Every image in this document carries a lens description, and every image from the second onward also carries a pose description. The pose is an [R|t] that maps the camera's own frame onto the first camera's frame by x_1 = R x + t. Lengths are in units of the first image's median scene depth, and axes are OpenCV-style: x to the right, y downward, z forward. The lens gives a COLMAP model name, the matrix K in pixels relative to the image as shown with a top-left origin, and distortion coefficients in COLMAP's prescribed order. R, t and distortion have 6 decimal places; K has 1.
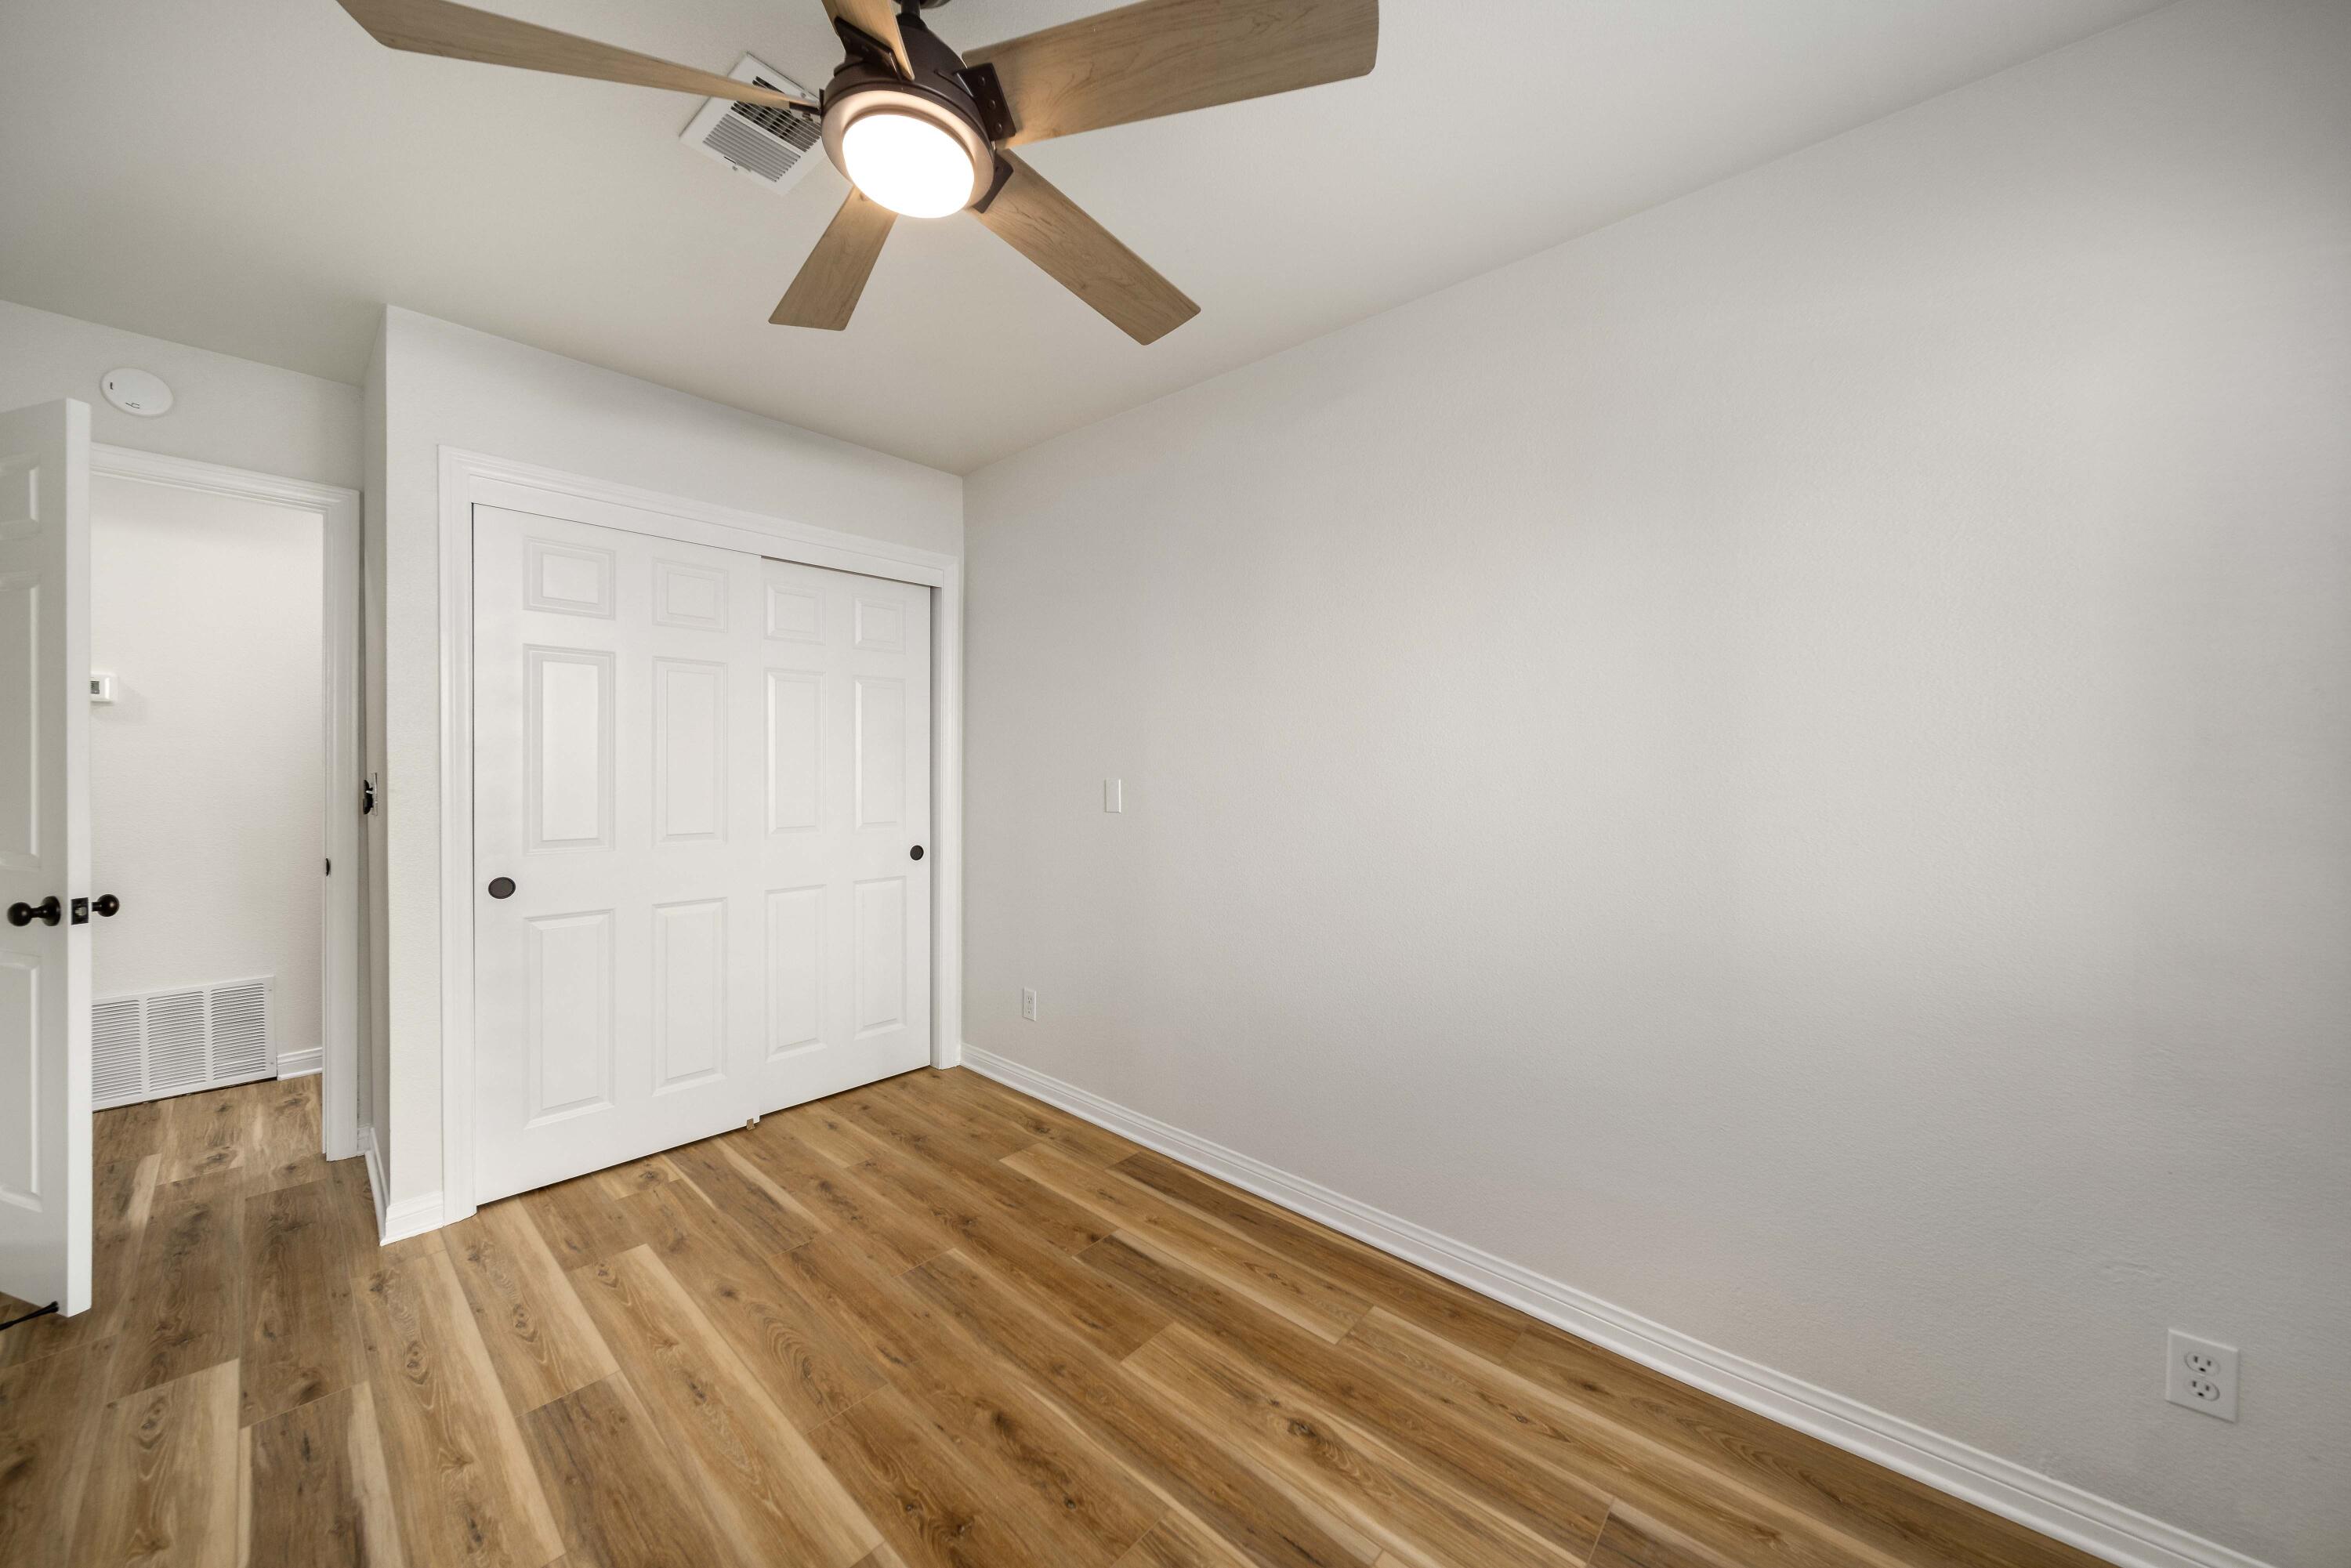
lens RADIAL K [[838.3, 0, 1181.7], [0, 838.3, 778.3], [0, 0, 1]] dist [-0.000477, -0.001407]
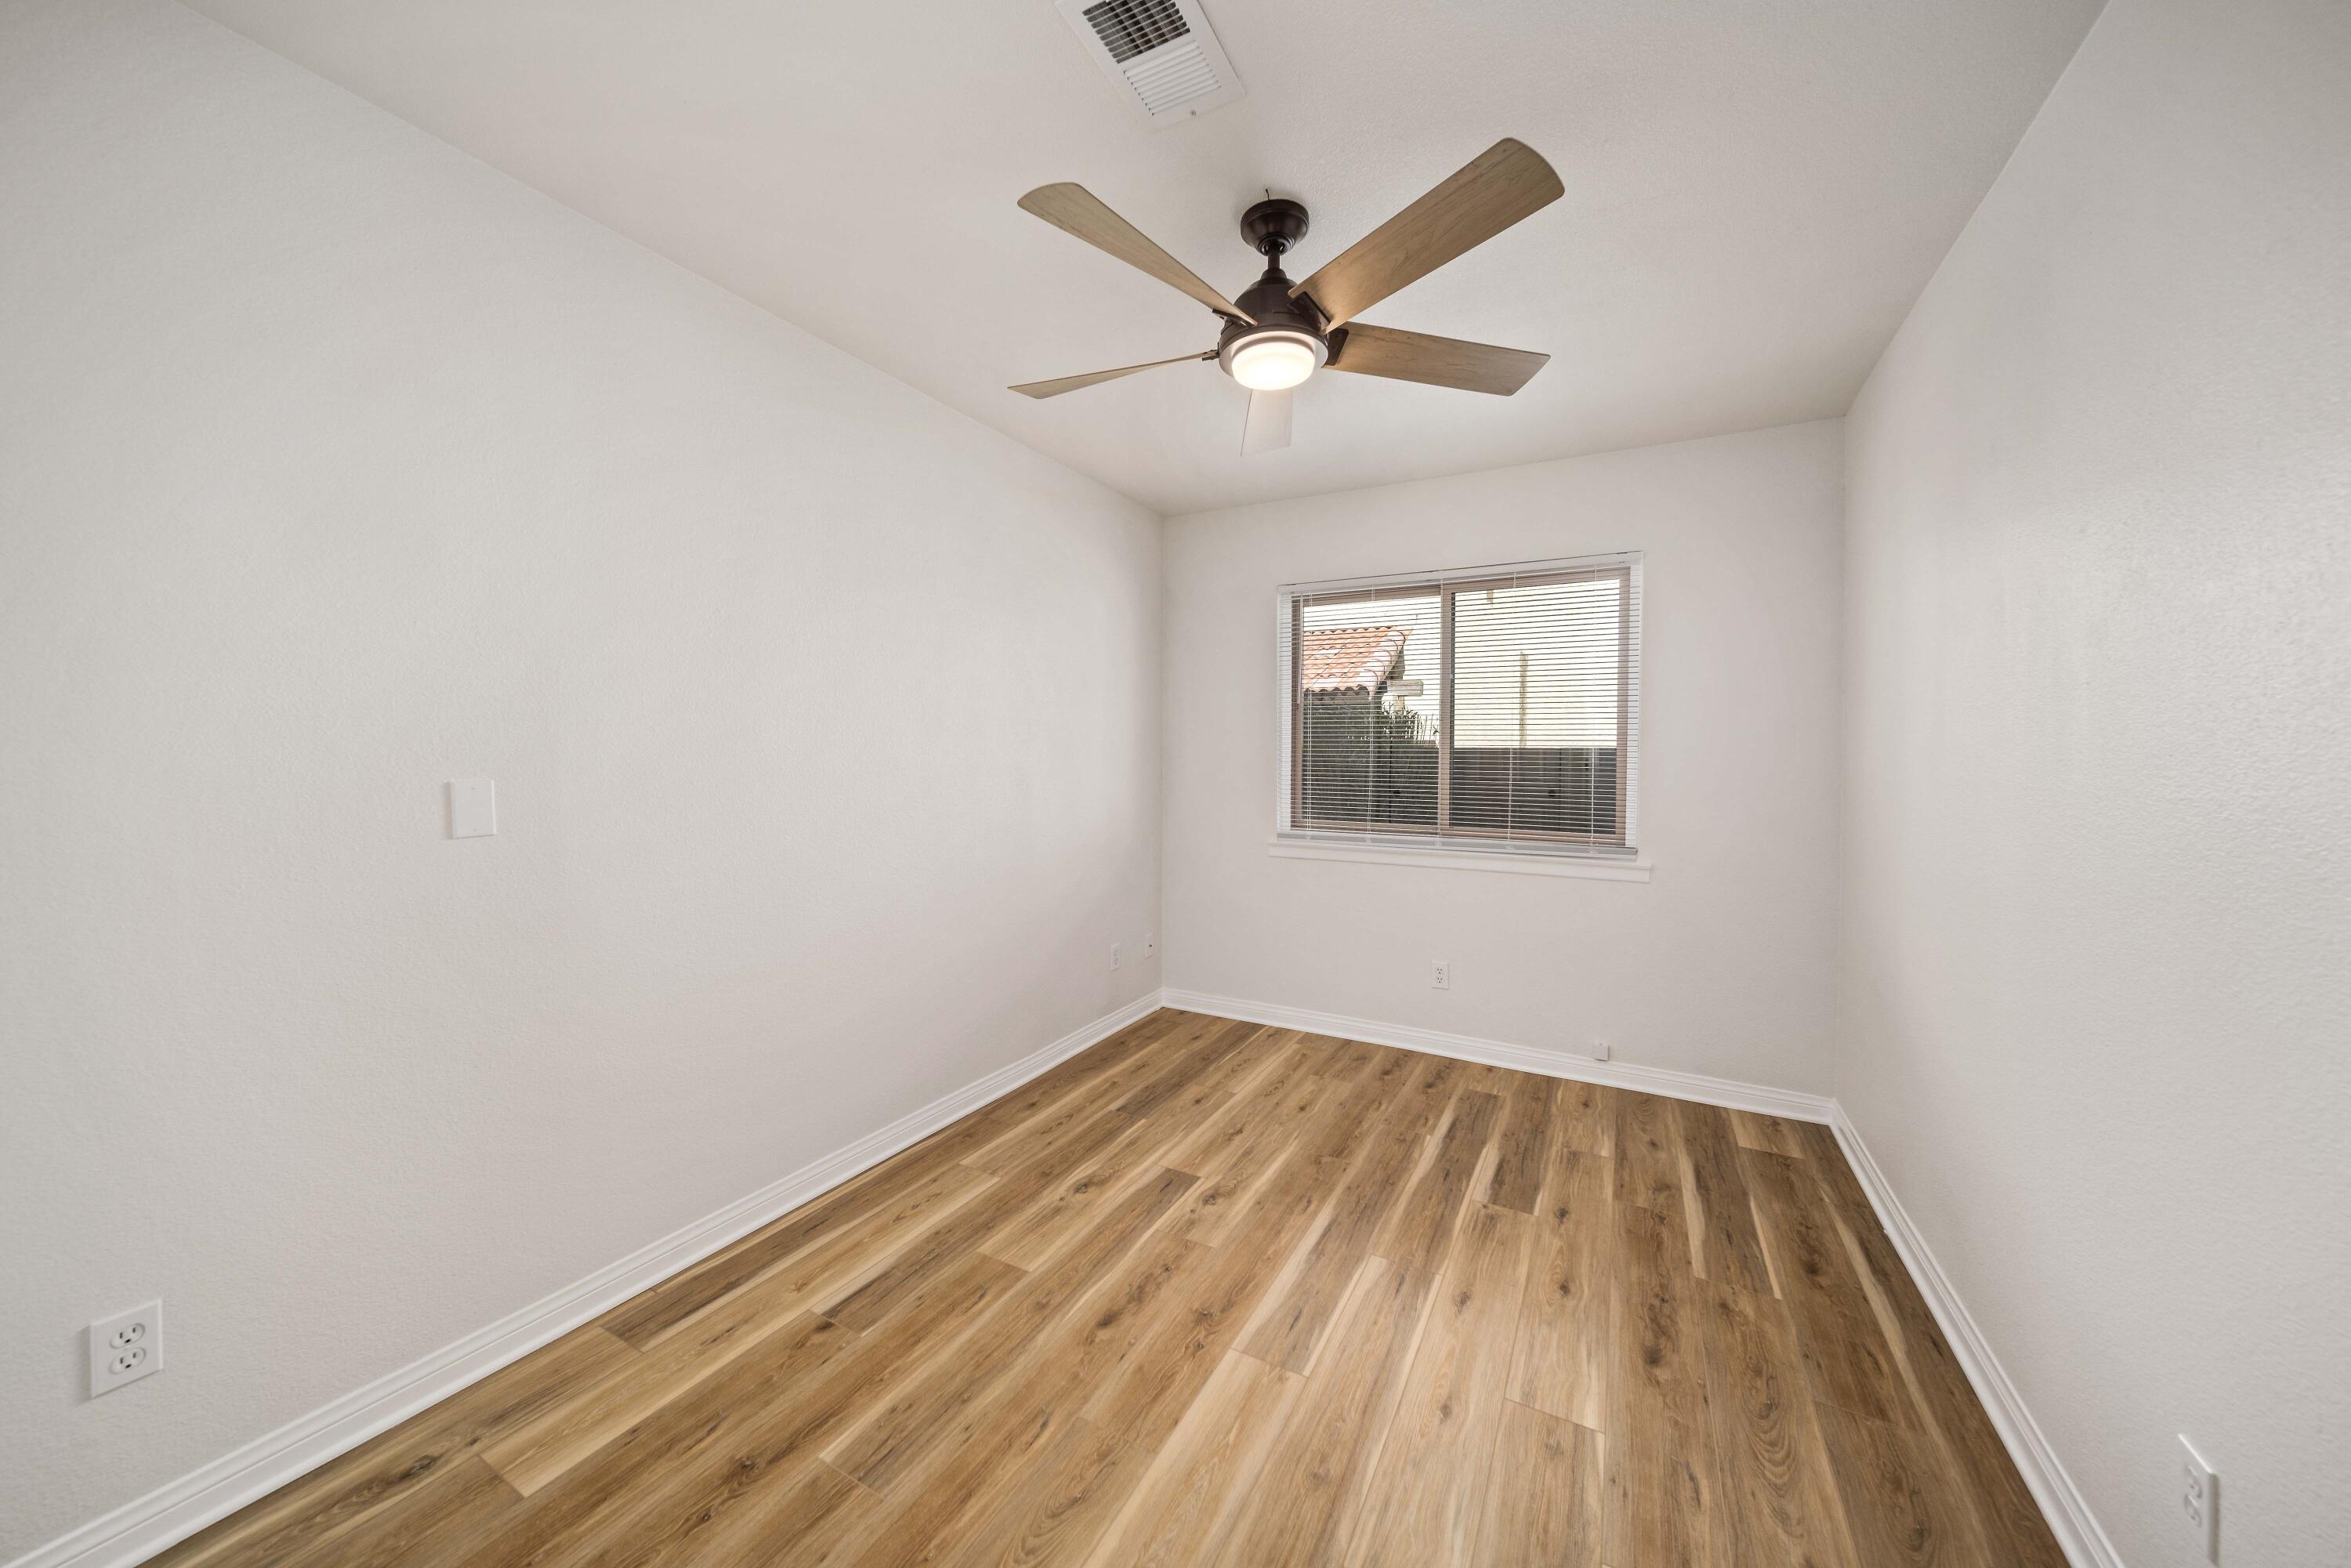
lens RADIAL K [[838.3, 0, 1173.2], [0, 838.3, 766.1], [0, 0, 1]] dist [-0.000477, -0.001407]
pose [[-0.238763, -0.022088, 0.970827, -1.203518], [0.011005, 0.999616, 0.025450, -0.029136], [-0.971016, 0.016760, -0.238428, 1.047520]]
